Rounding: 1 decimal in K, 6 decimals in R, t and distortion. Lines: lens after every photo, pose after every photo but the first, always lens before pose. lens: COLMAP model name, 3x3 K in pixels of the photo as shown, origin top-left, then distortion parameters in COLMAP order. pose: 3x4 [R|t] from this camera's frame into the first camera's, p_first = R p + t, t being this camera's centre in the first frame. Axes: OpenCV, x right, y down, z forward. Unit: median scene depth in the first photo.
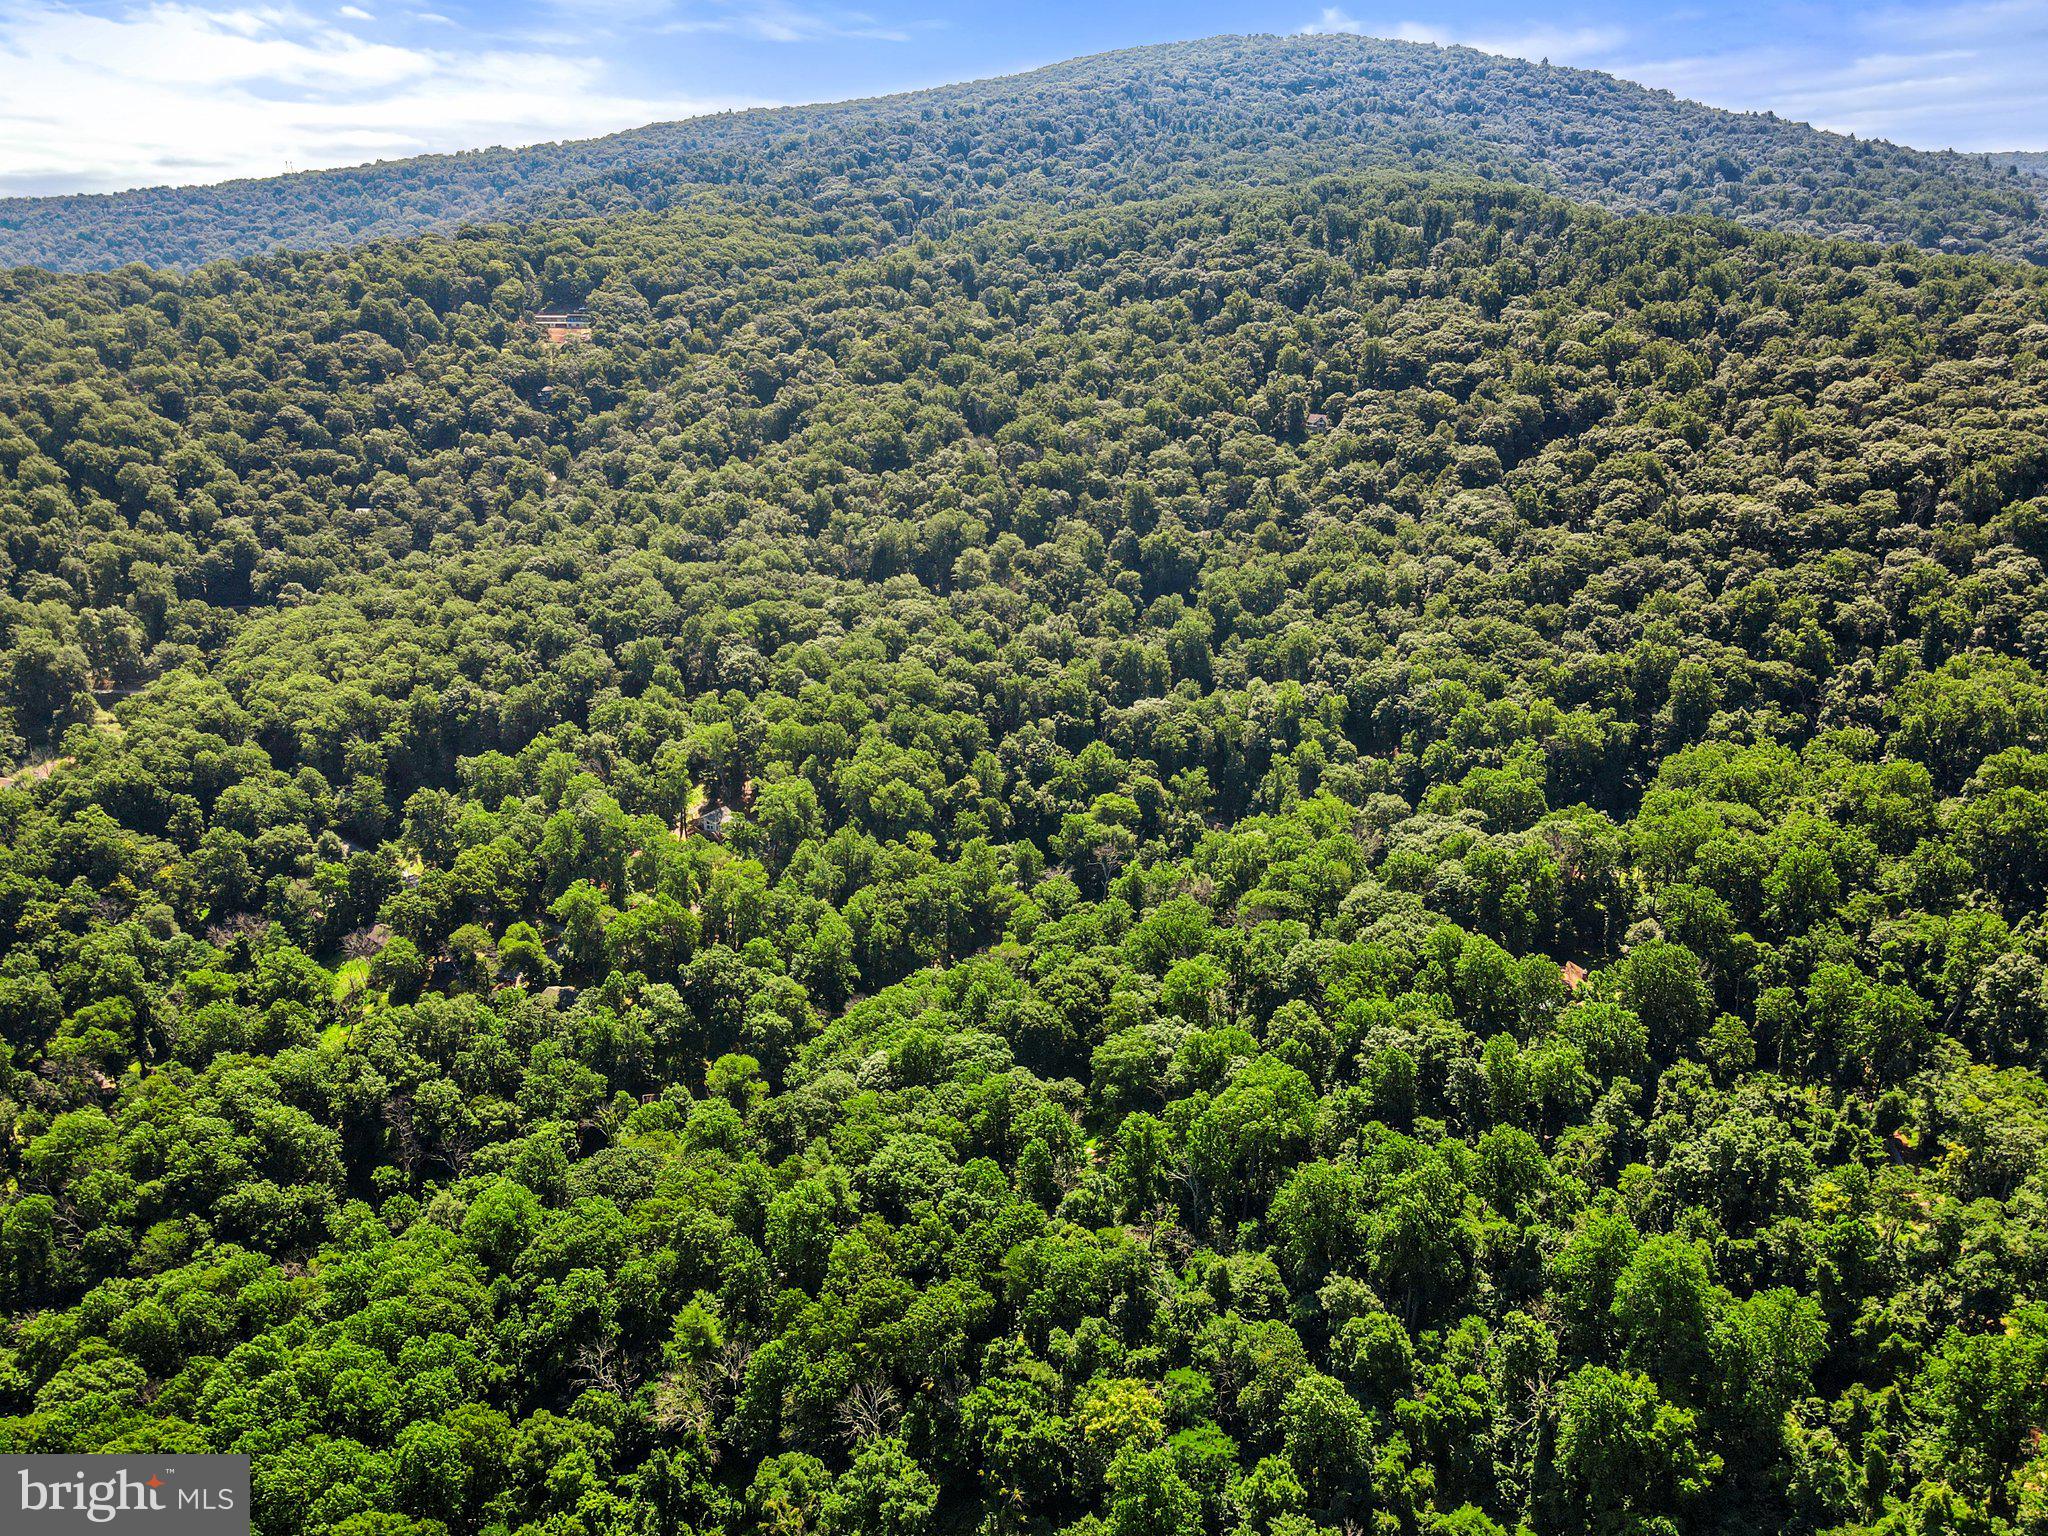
lens RADIAL K [[1501.3, 0, 1029.2], [0, 1501.3, 772.3], [0, 0, 1]] dist [-0.000625, 0.036185]
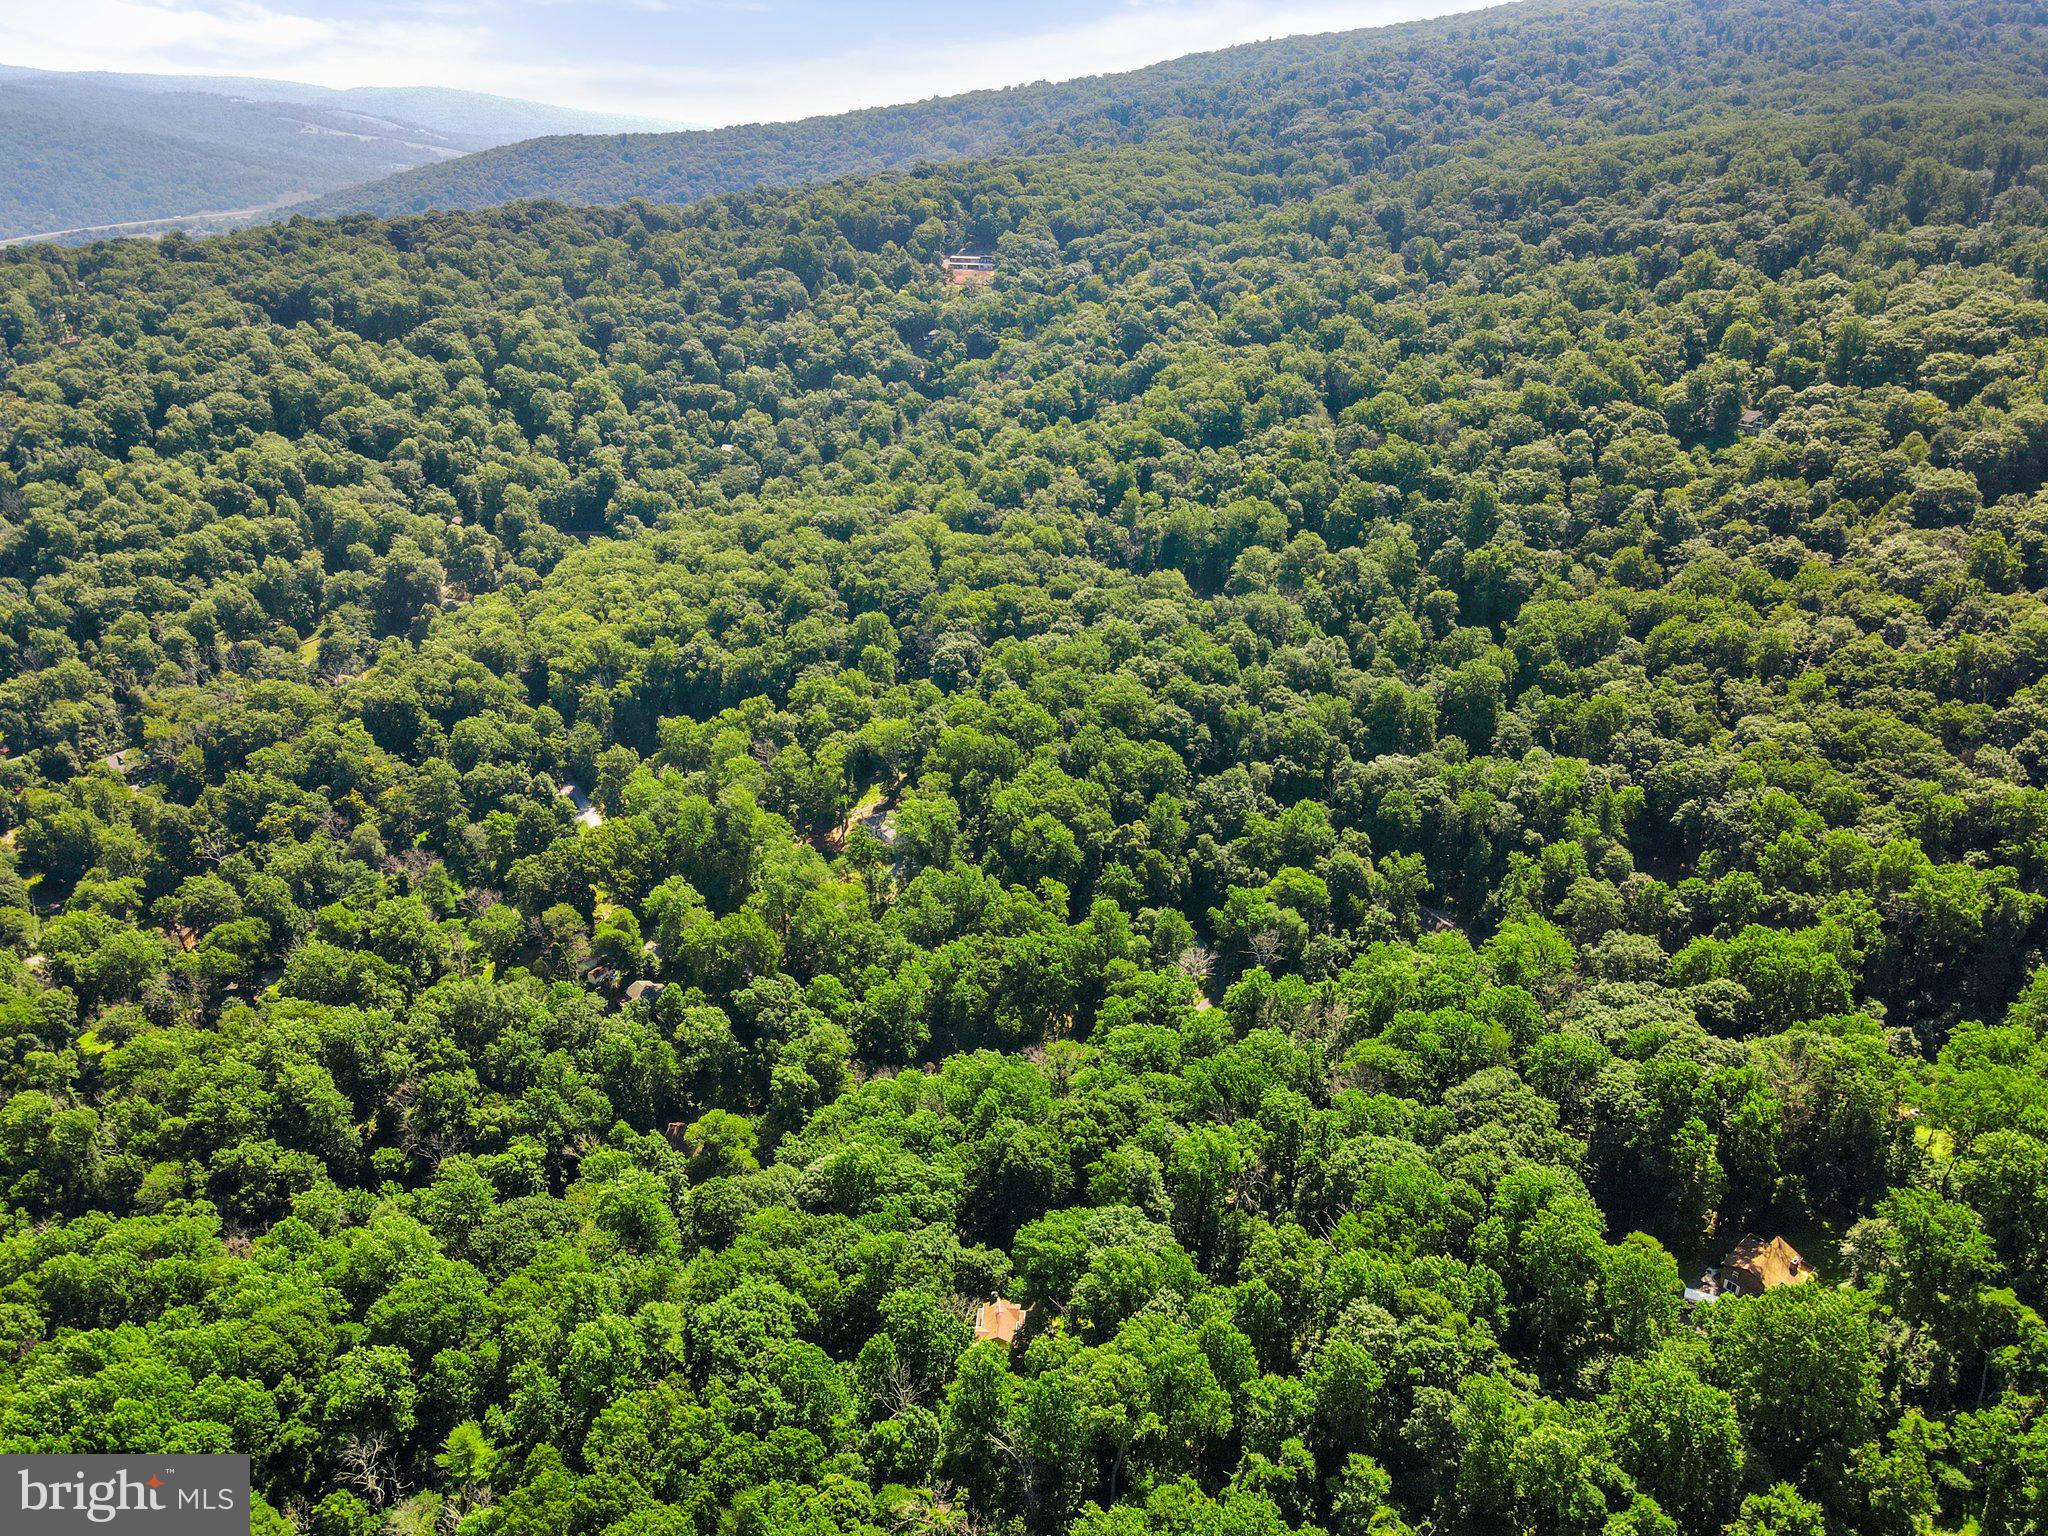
lens RADIAL K [[1501.3, 0, 1029.2], [0, 1501.3, 772.3], [0, 0, 1]] dist [-0.000625, 0.036185]
pose [[0.929914, 0.144323, -0.338276, 0.147455], [-0.130824, 0.989433, 0.062502, -0.055142], [0.343722, -0.013867, 0.938969, 0.131912]]
